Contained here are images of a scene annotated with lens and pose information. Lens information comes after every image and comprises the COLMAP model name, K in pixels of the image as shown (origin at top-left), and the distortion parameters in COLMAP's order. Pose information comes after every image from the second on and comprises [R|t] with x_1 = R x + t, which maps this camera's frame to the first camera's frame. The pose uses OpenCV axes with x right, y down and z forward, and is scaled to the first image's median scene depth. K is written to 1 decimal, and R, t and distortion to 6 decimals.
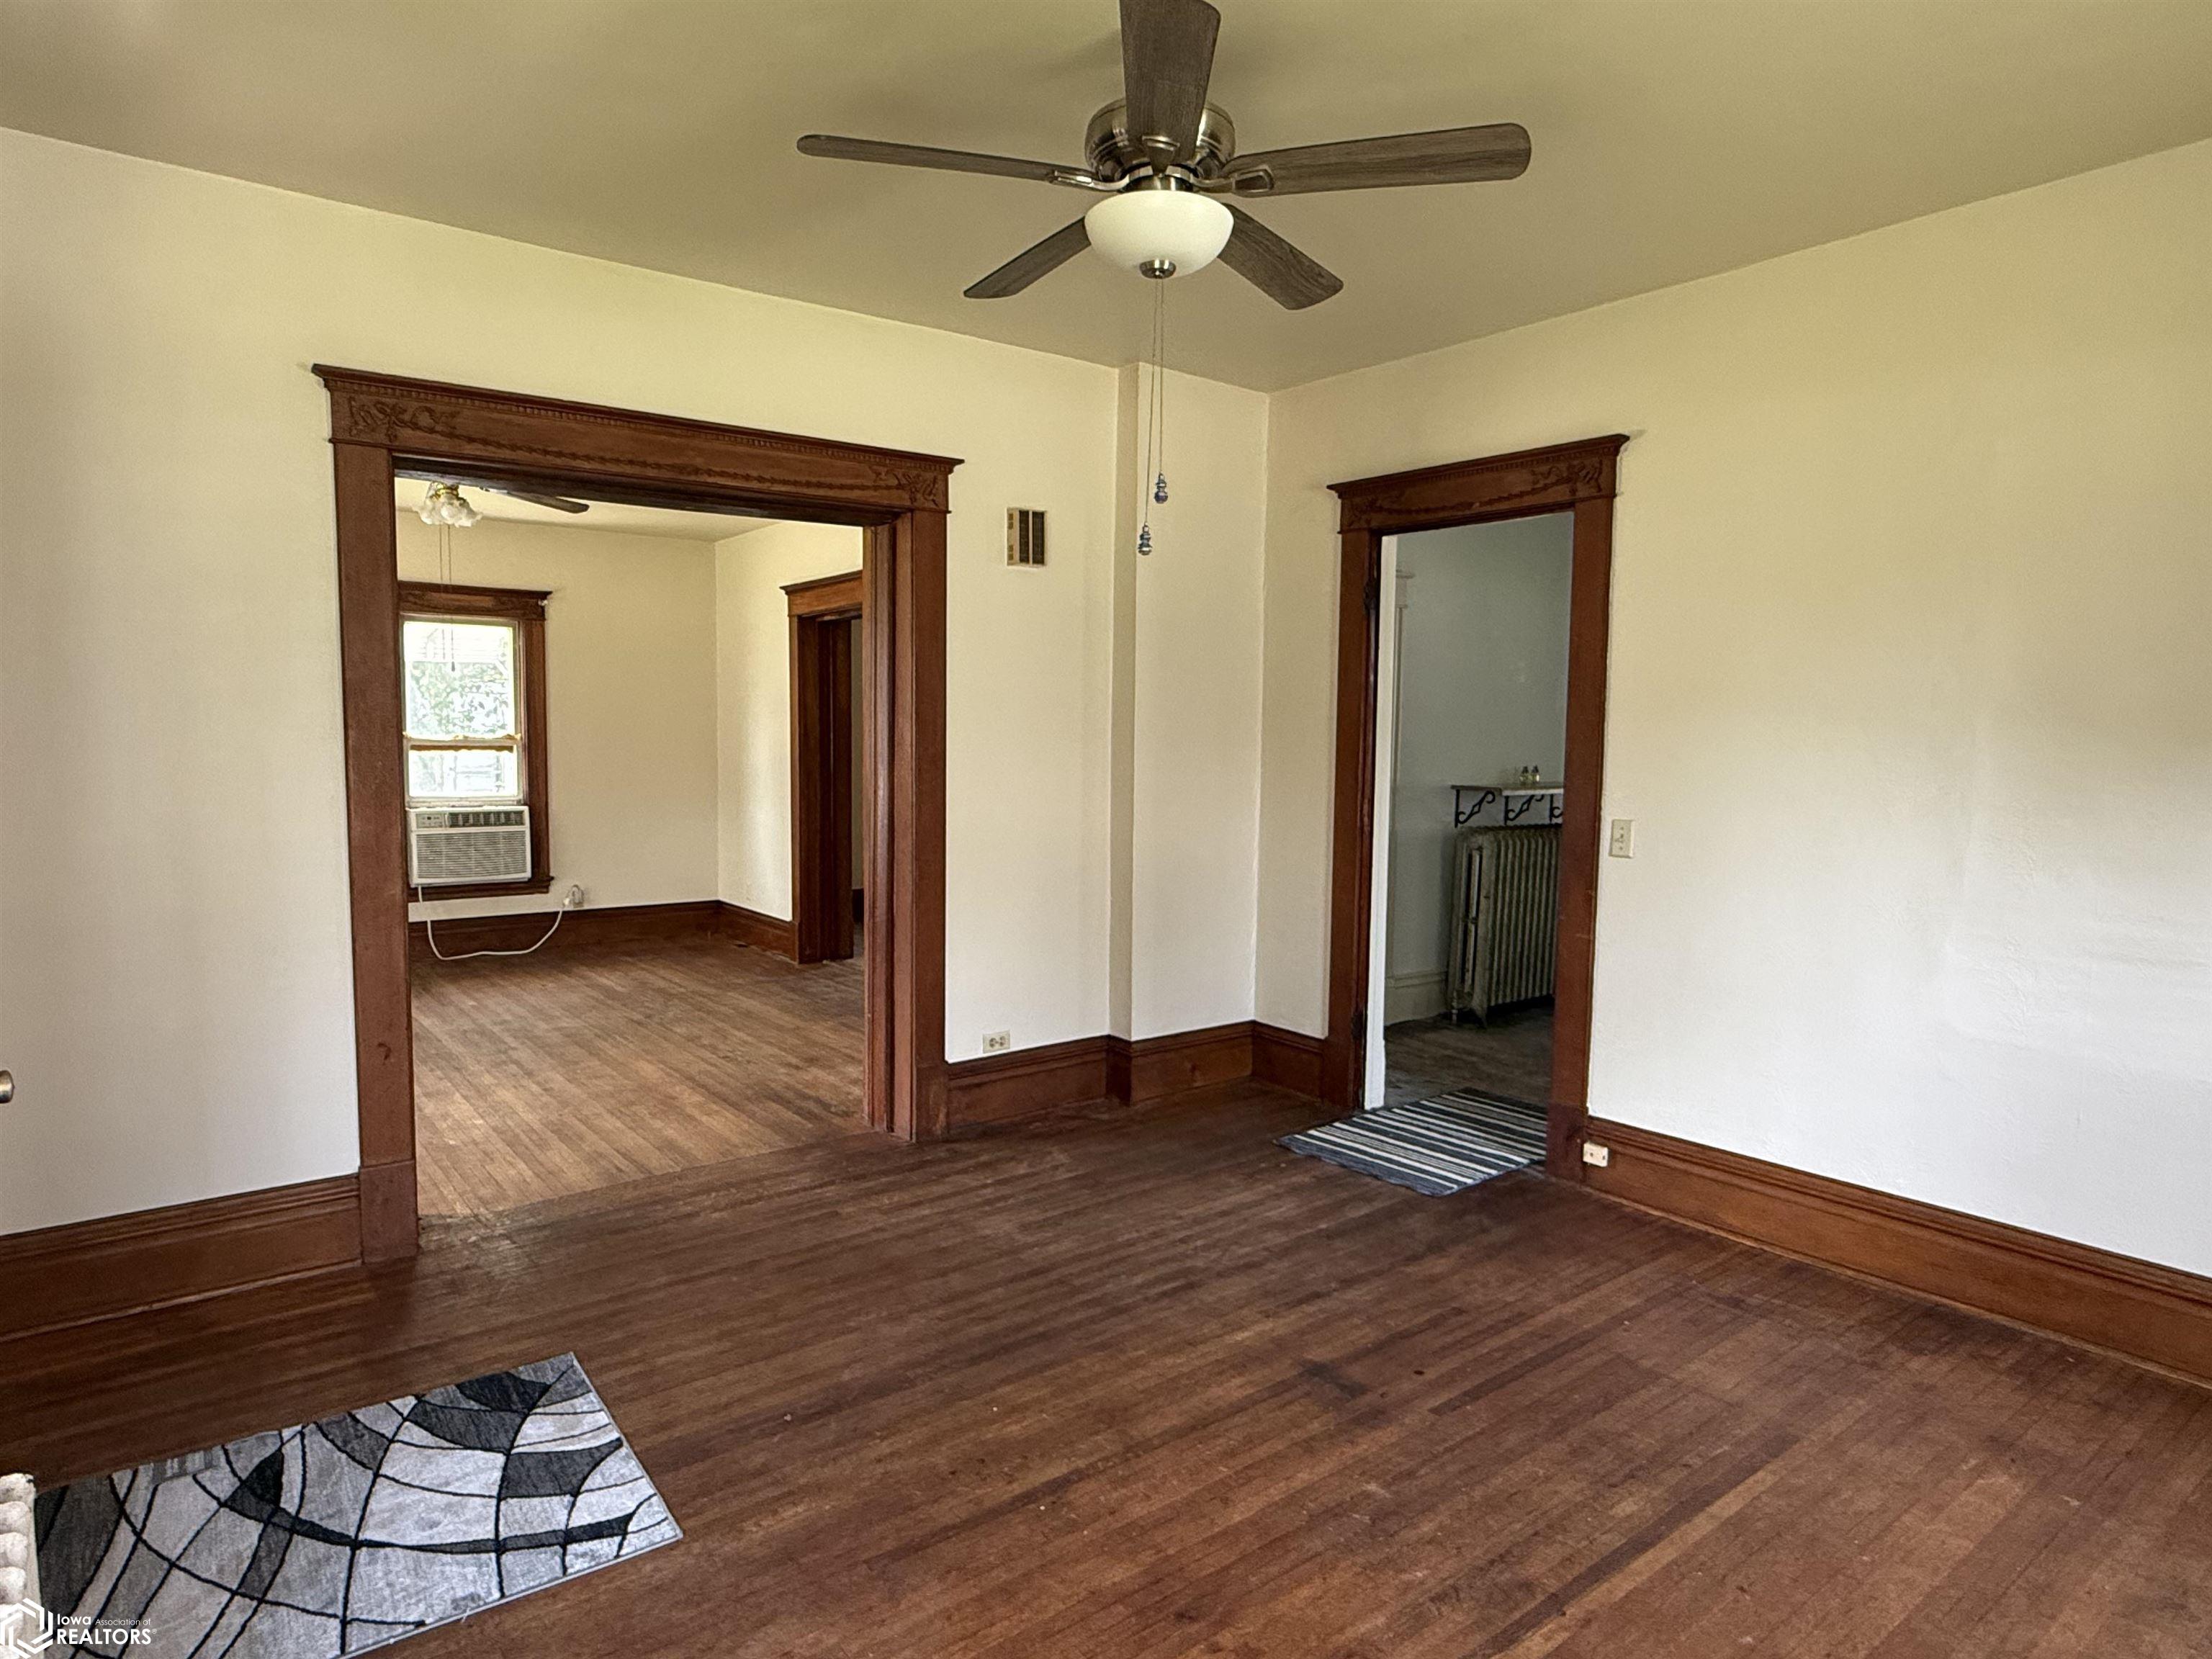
lens RADIAL K [[1294.5, 0, 1099.2], [0, 1294.5, 823.8], [0, 0, 1]] dist [0.001480, 0.000739]
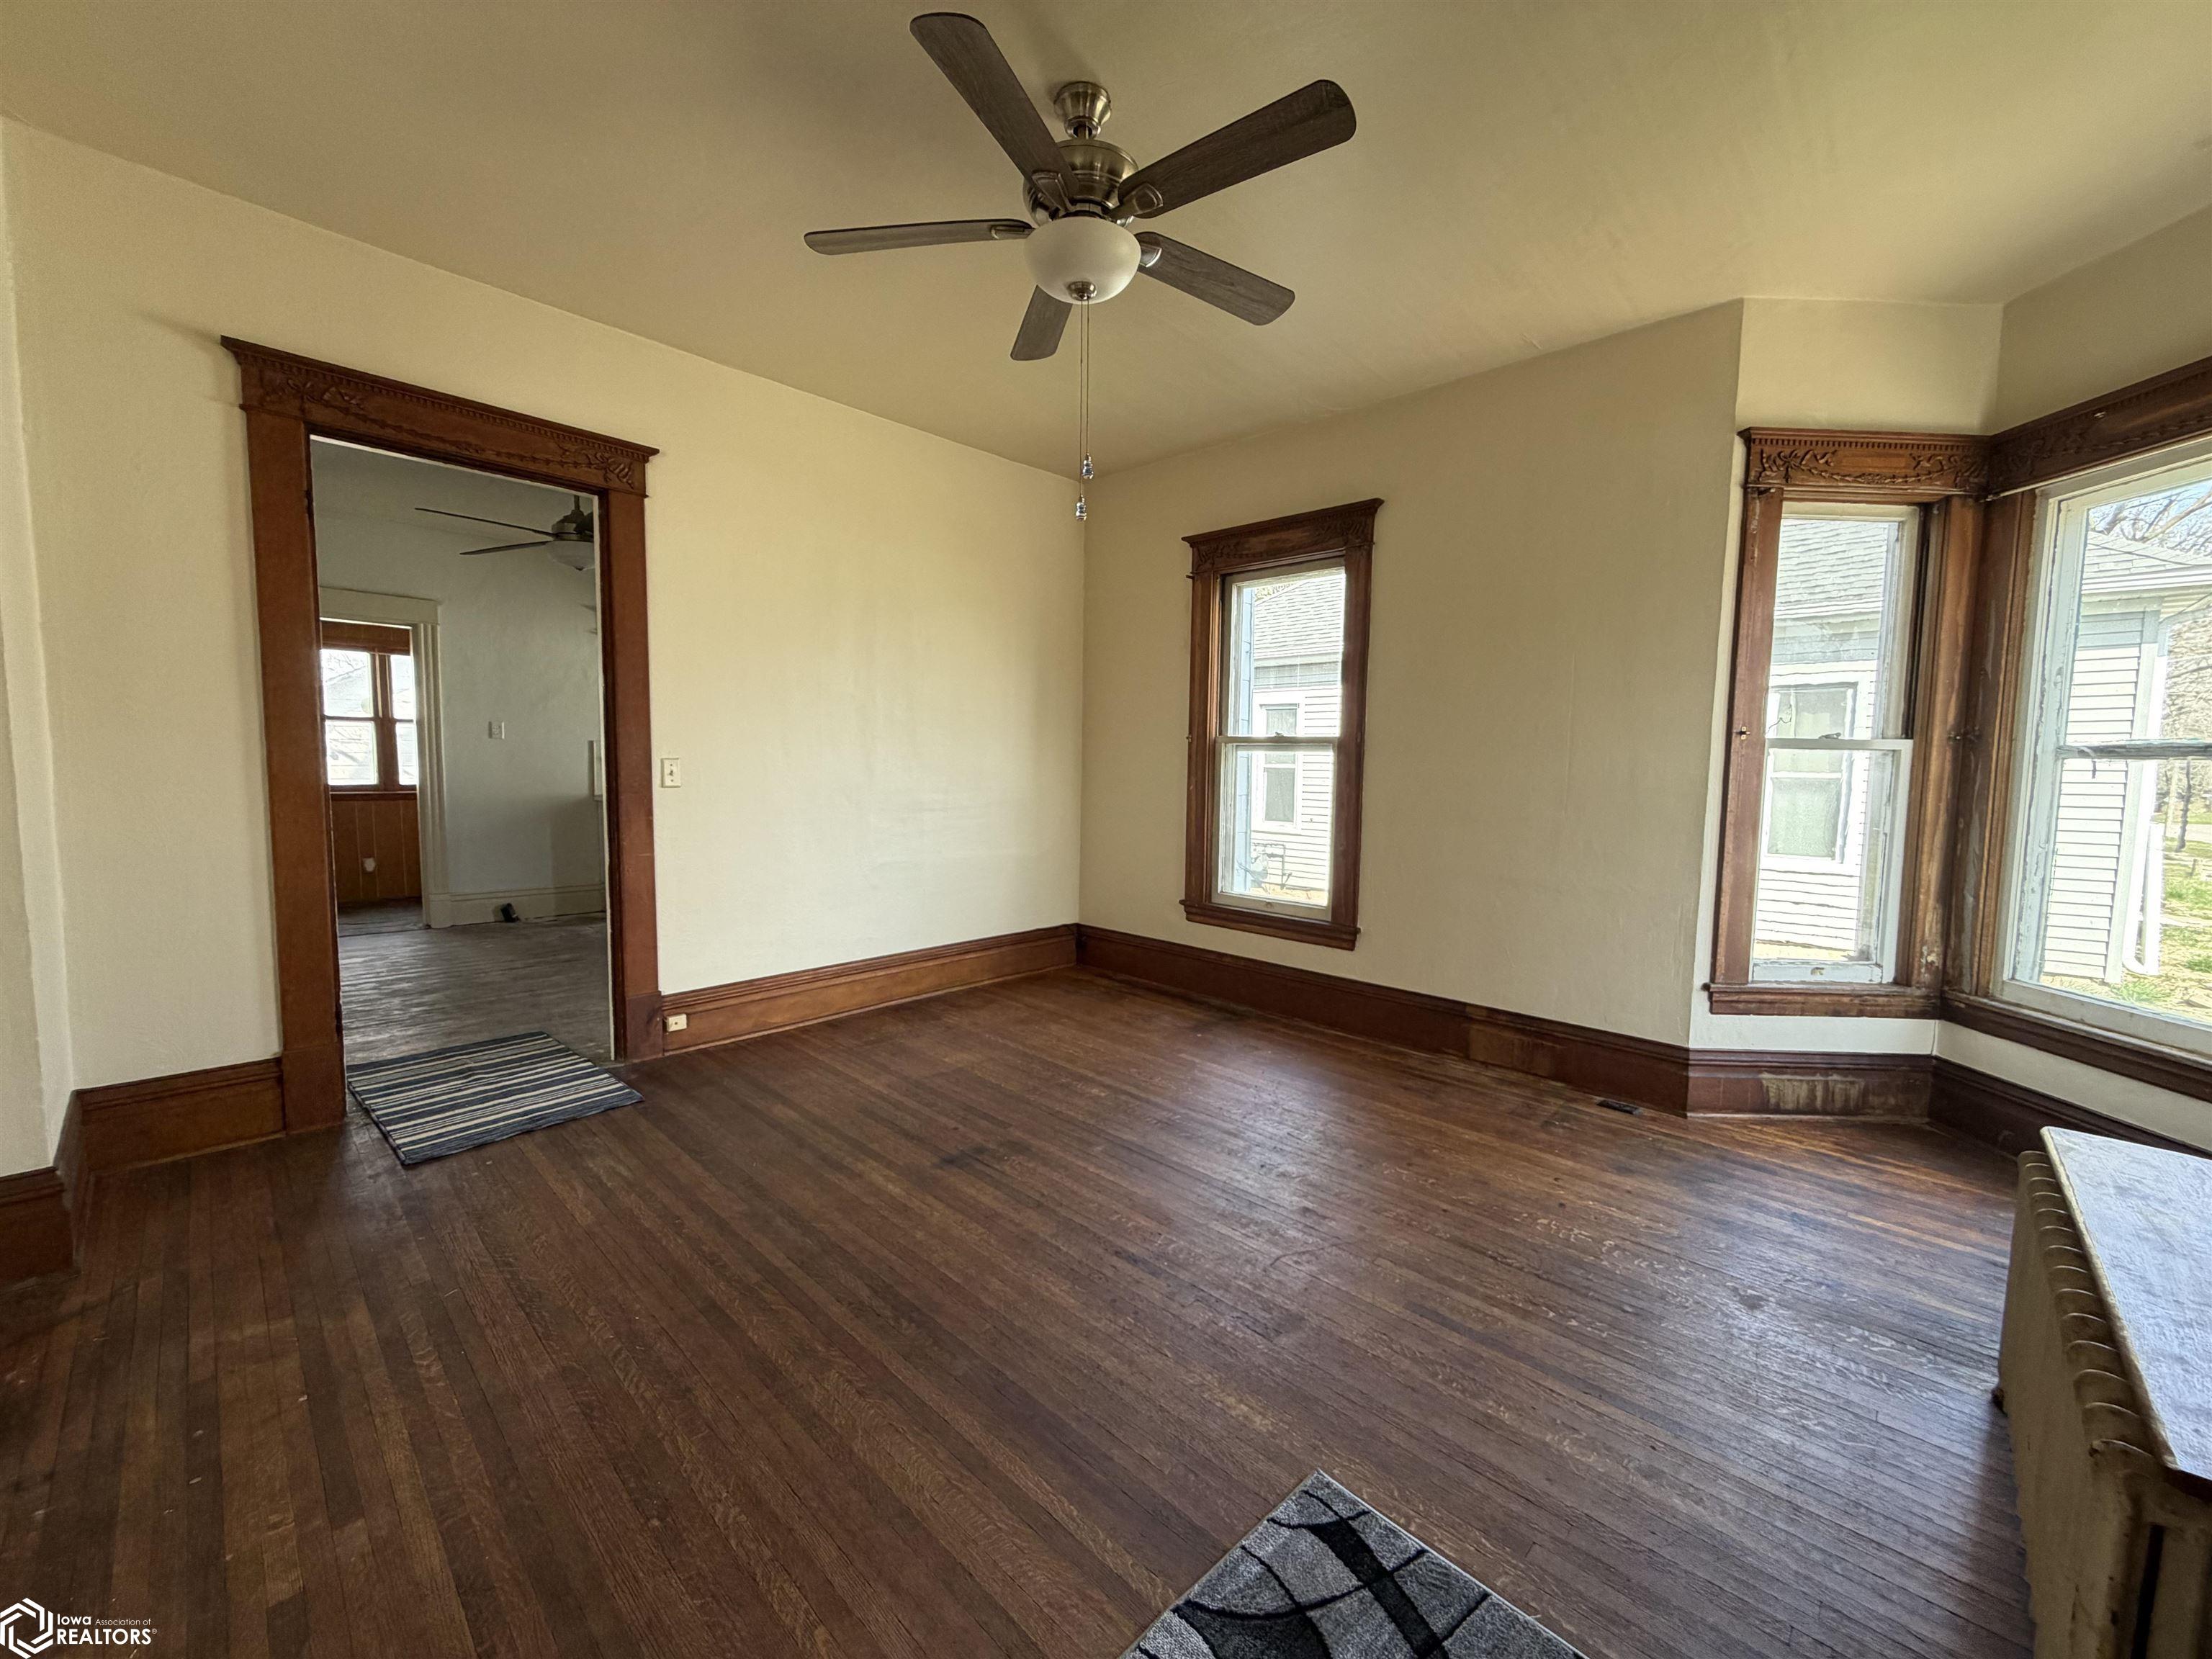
lens RADIAL K [[877.0, 0, 1101.8], [0, 877.0, 828.9], [0, 0, 1]] dist [-0.000789, -0.000145]
pose [[-0.152104, -0.089197, 0.984331, -0.483923], [0.059263, 0.993304, 0.099167, 0.005457], [-0.986586, 0.073418, -0.145799, 0.660201]]
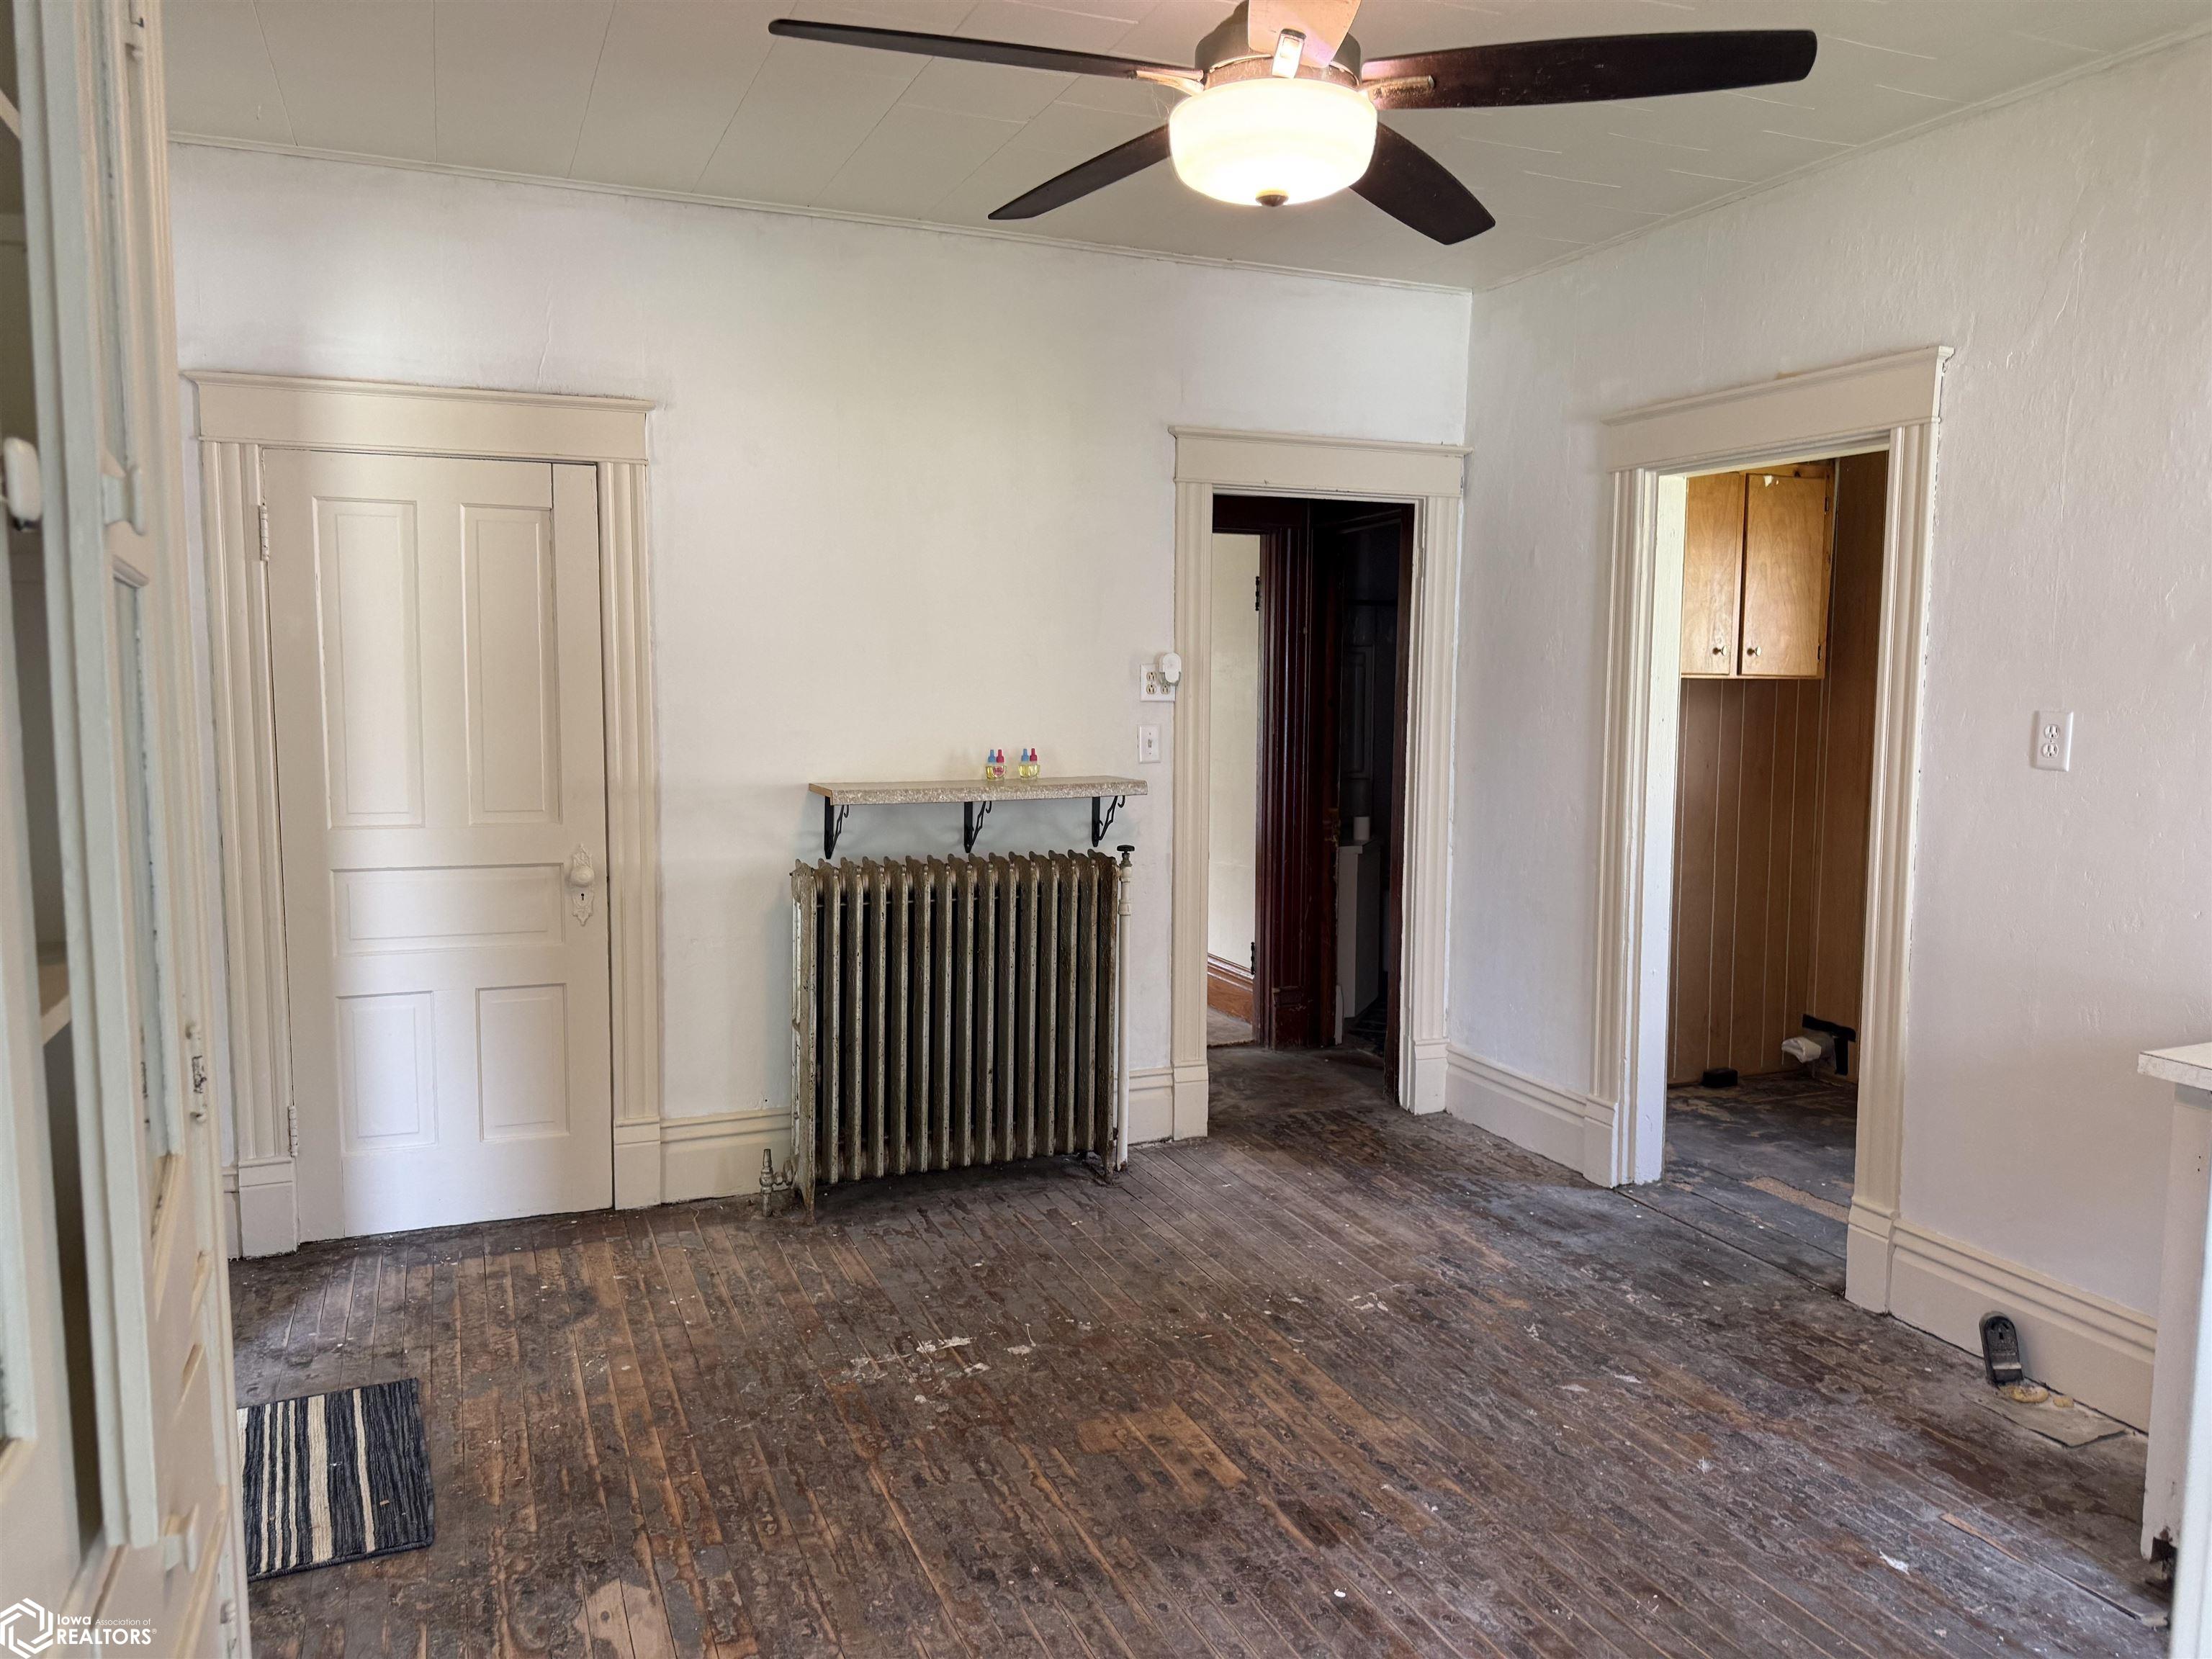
lens RADIAL K [[1571.8, 0, 1122.2], [0, 1571.8, 827.7], [0, 0, 1]] dist [0.036579, -0.031962]
pose [[0.967448, 0.016134, -0.252554, 0.872278], [-0.009975, 0.999621, 0.025648, -0.044765], [0.252872, -0.022293, 0.967243, 0.563384]]
